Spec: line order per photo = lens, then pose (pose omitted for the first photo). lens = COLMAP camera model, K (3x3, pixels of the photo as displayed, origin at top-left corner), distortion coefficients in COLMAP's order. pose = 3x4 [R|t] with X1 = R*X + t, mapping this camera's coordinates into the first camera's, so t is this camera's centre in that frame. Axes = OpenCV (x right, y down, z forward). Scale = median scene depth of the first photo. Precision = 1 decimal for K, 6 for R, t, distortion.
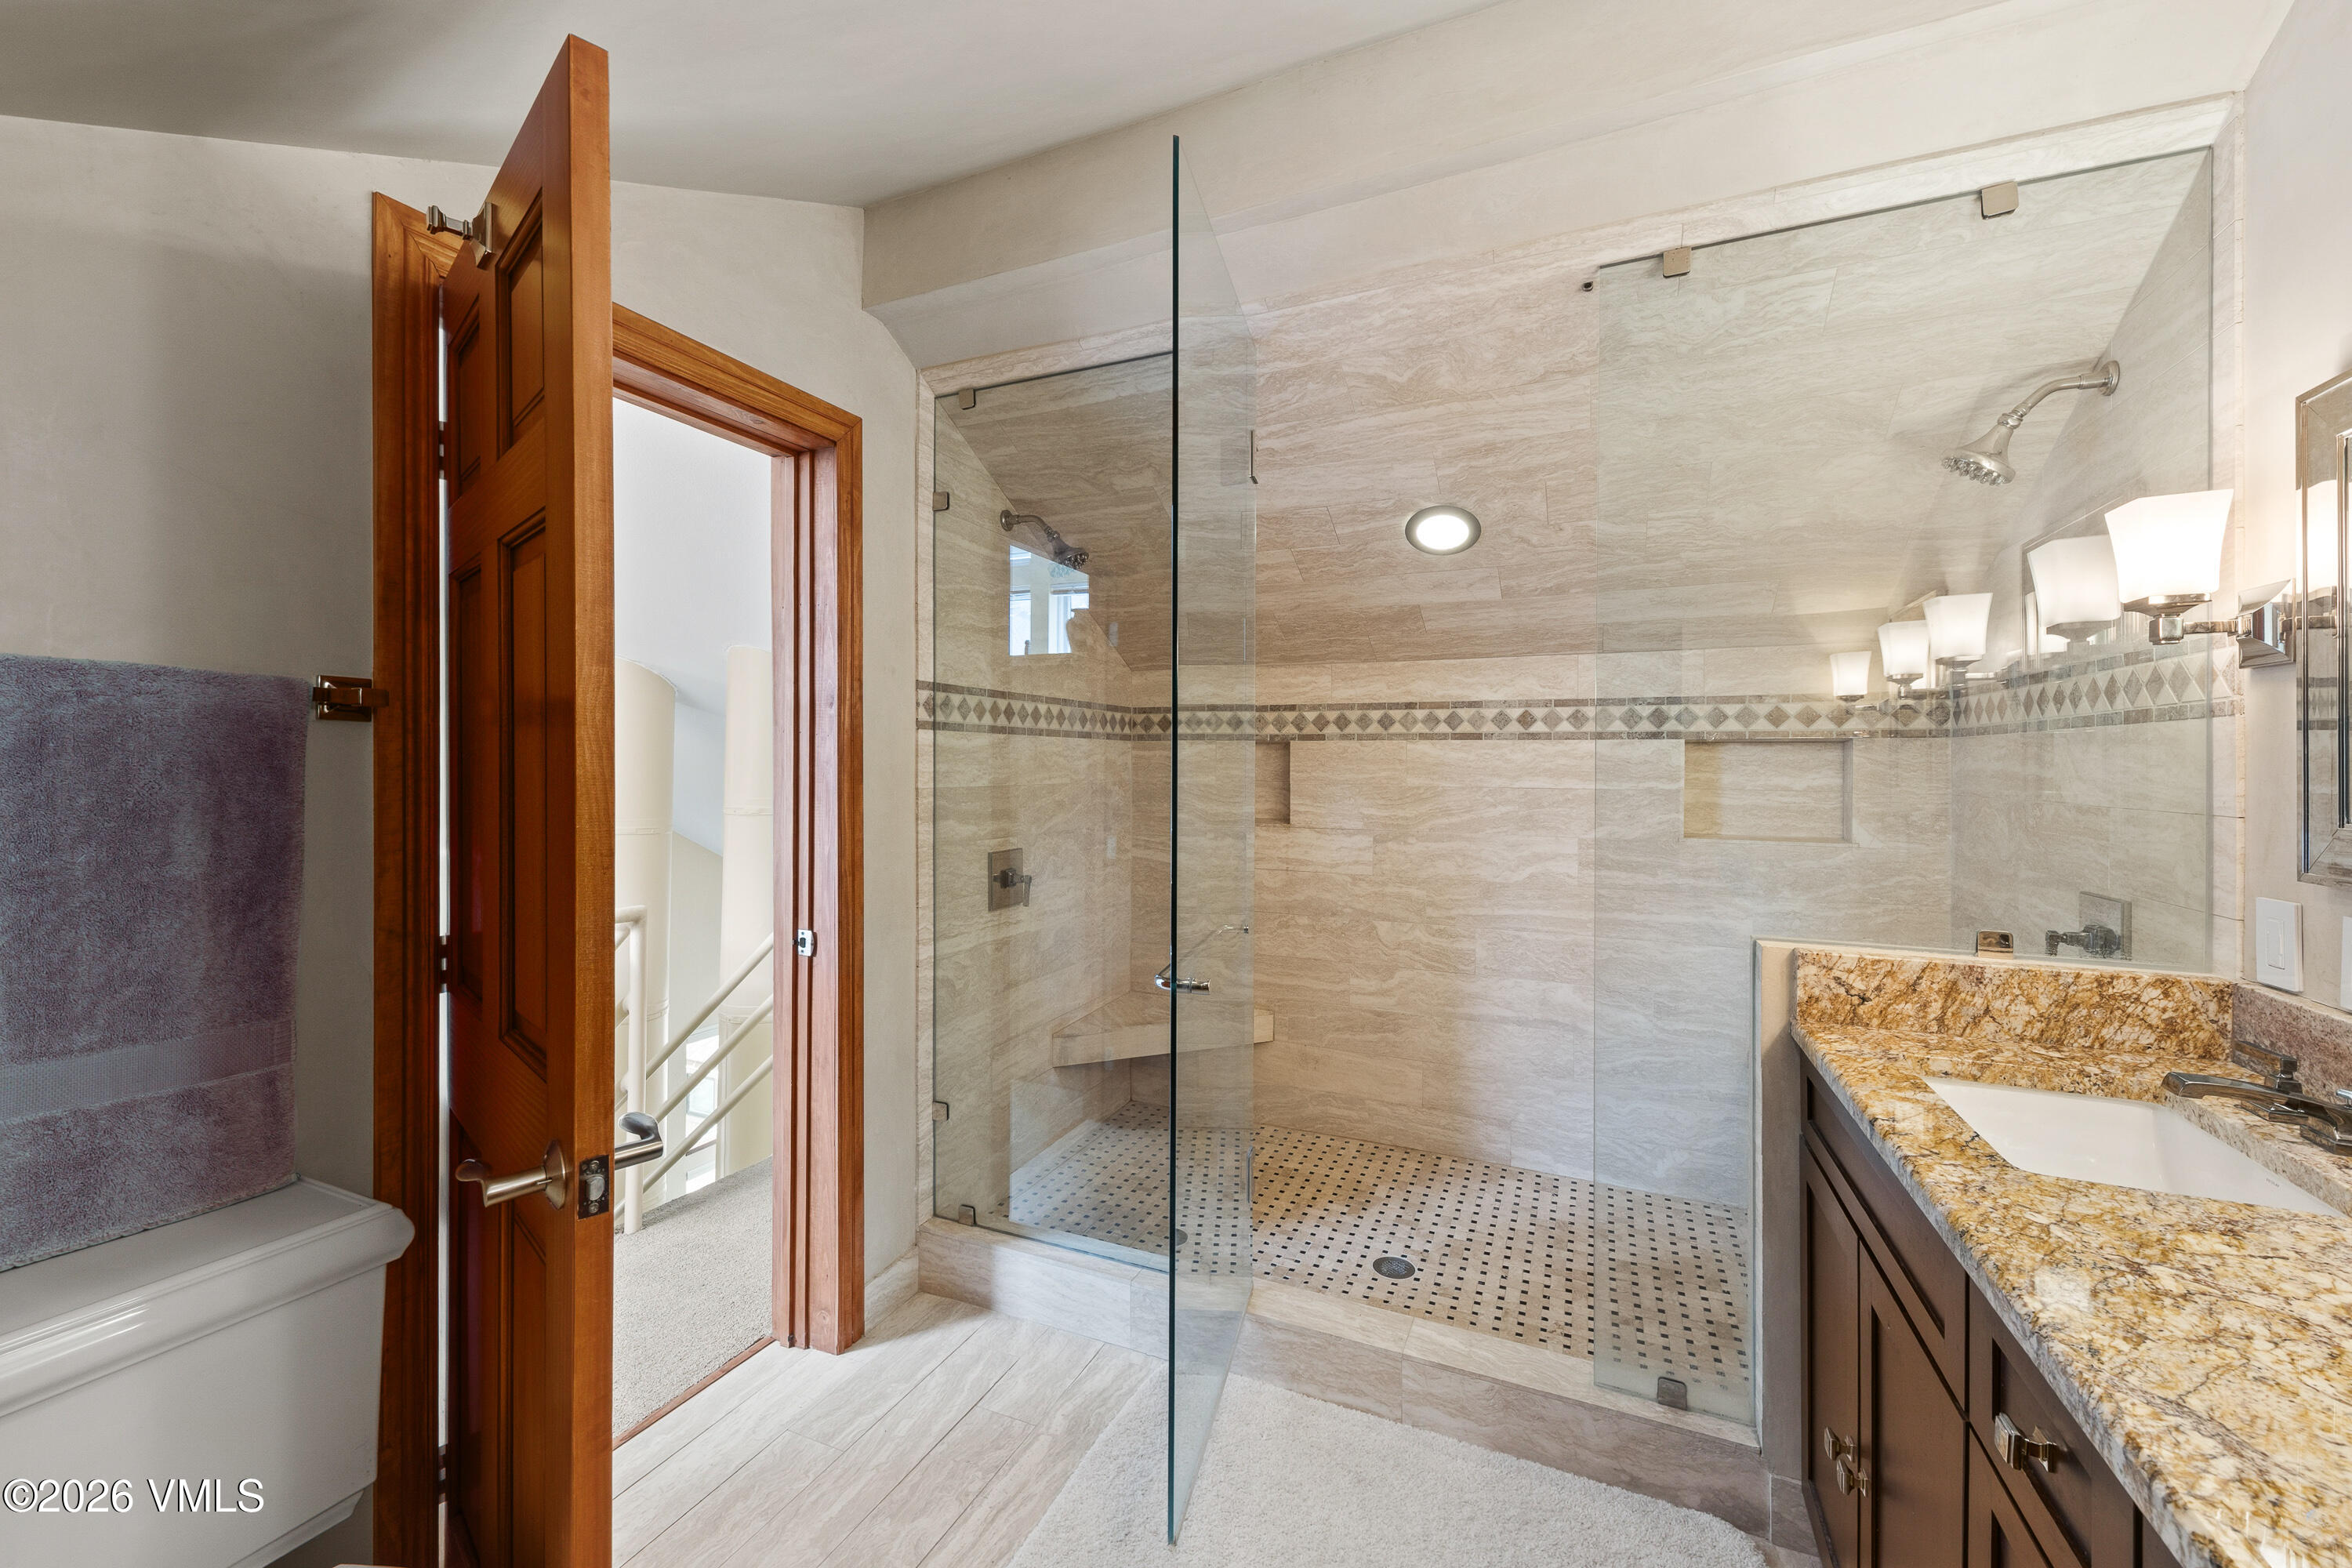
lens RADIAL K [[955.6, 0, 1181.7], [0, 955.6, 774.4], [0, 0, 1]] dist [0.013447, 0.000065]
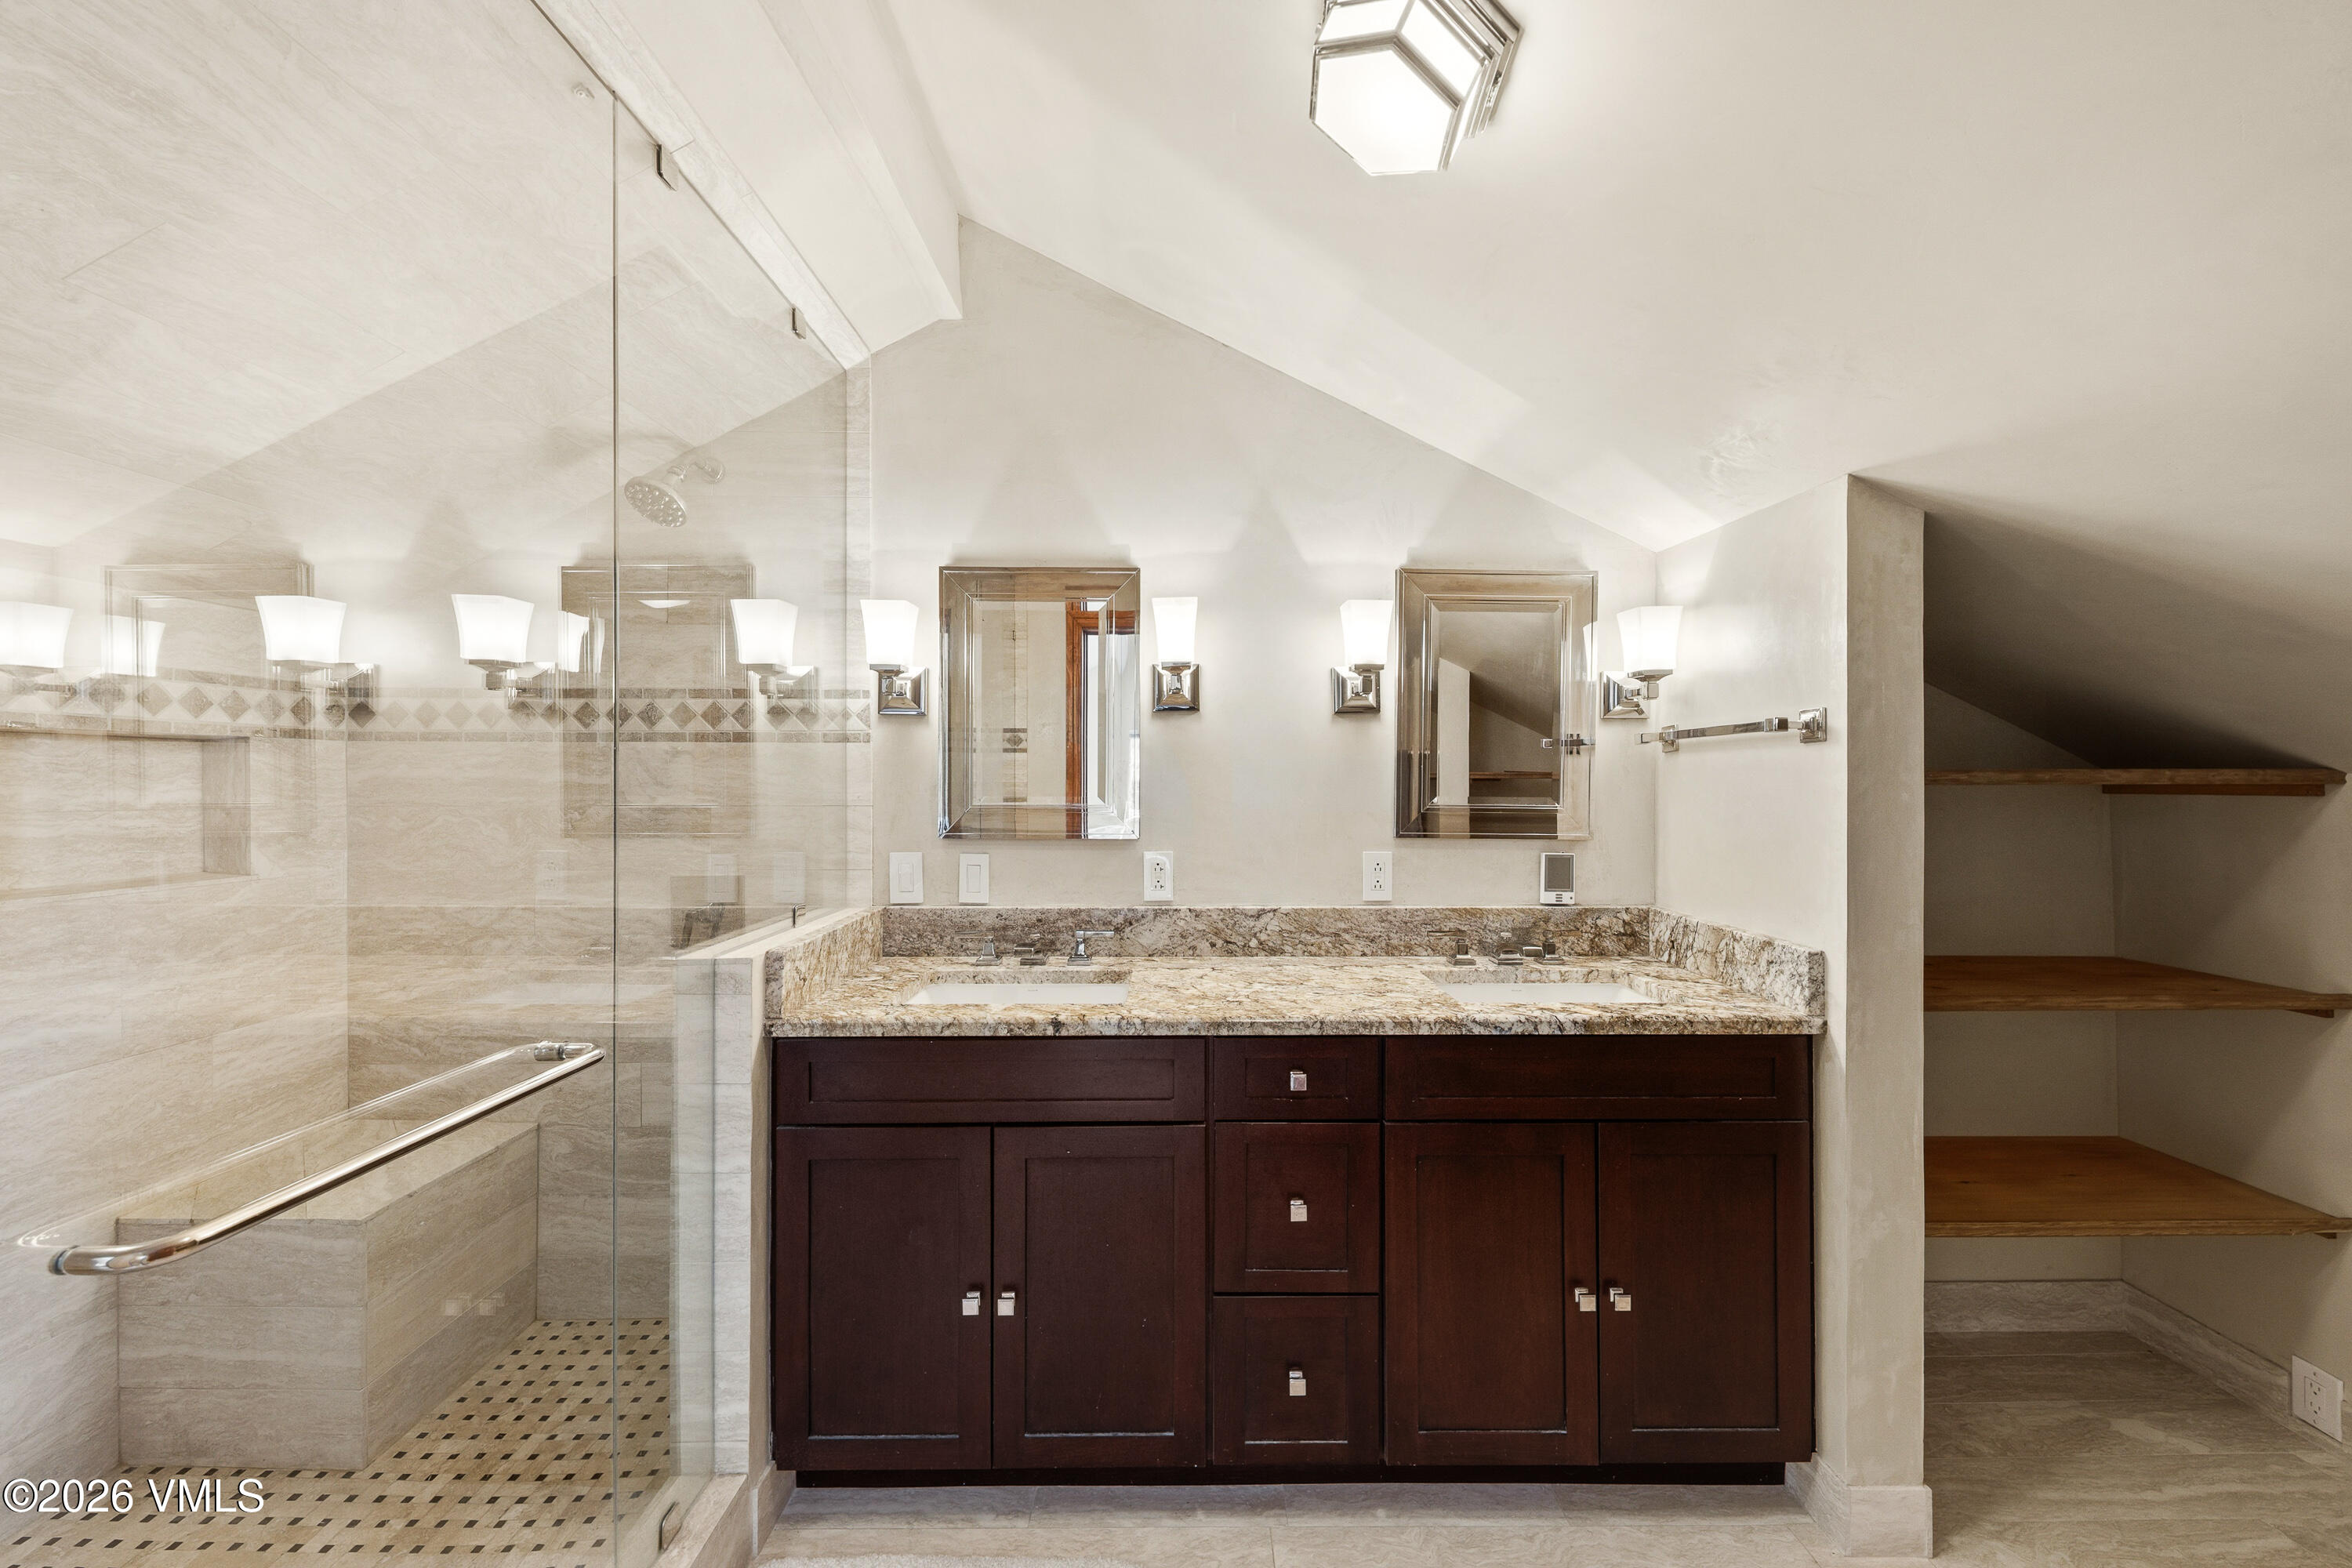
lens RADIAL K [[955.6, 0, 1181.7], [0, 955.6, 774.4], [0, 0, 1]] dist [0.013447, 0.000065]
pose [[-0.422810, 0.000941, 0.906218, -0.260891], [0.008098, 0.999963, 0.002740, -0.003456], [-0.906182, 0.008497, -0.422802, 0.557269]]
